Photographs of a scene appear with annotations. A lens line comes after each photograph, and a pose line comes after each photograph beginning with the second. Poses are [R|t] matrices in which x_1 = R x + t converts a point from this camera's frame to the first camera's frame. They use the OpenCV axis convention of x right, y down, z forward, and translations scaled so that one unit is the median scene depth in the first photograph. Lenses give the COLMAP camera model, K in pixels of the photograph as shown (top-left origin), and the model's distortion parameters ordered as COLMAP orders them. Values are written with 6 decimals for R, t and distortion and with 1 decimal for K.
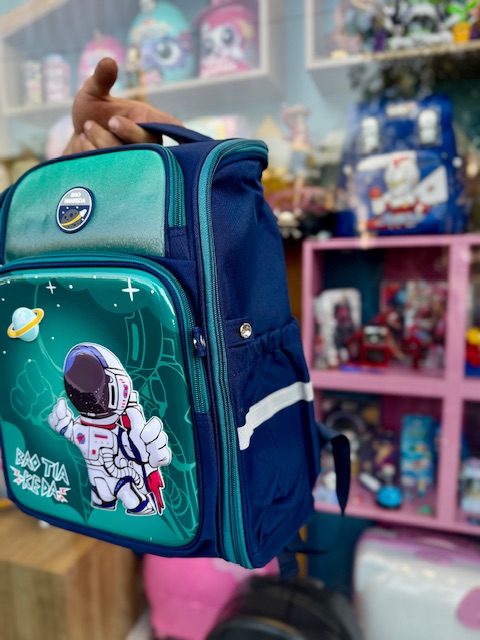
lens RADIAL K [[456.2, 0, 240.1], [0, 456.2, 314.8], [0, 0, 1]] dist [-0.014107, -0.006076]
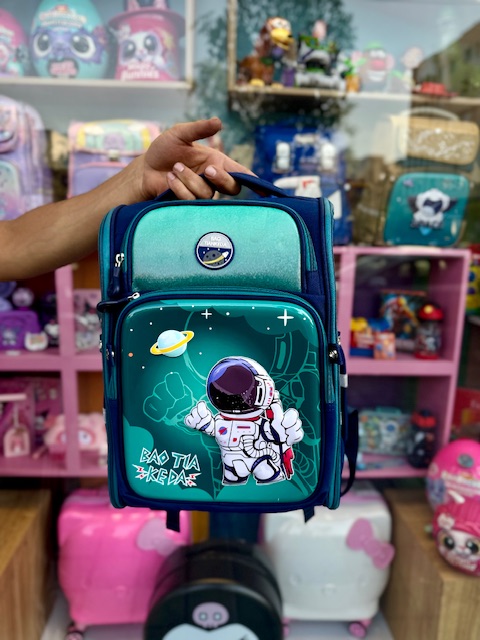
lens RADIAL K [[456.2, 0, 240.1], [0, 456.2, 314.8], [0, 0, 1]] dist [-0.014107, -0.006076]
pose [[0.928064, -0.025182, 0.371569, -0.264866], [0.011169, 0.999145, 0.039818, -0.035998], [-0.372253, -0.032804, 0.927551, -0.065494]]
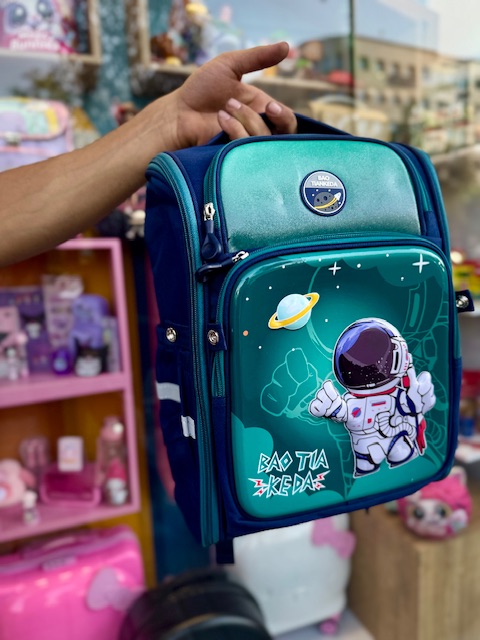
lens RADIAL K [[464.7, 0, 236.2], [0, 464.7, 320.5], [0, 0, 1]] dist [-0.015851, -0.001551]
pose [[0.768111, -0.113353, 0.630203, -0.415052], [0.117975, 0.992410, 0.034711, -0.002485], [-0.629354, 0.047686, 0.775654, 0.116334]]
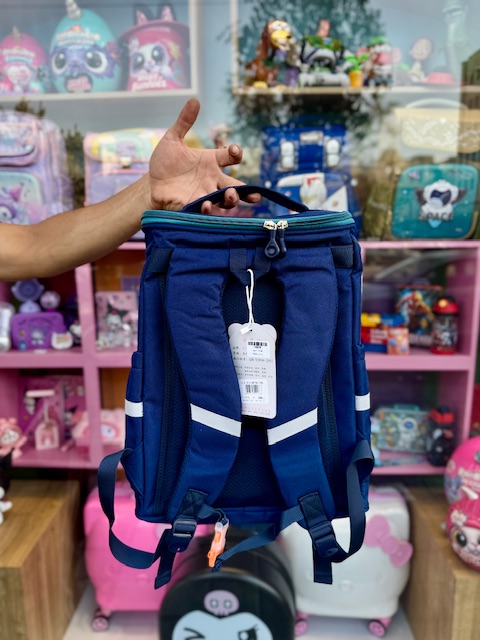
lens RADIAL K [[454.6, 0, 240.8], [0, 454.6, 319.0], [0, 0, 1]] dist [-0.008726, -0.007945]
pose [[0.960171, -0.039528, 0.276602, -0.180306], [0.031958, 0.998982, 0.031824, -0.007880], [-0.277579, -0.021717, 0.960457, -0.127111]]
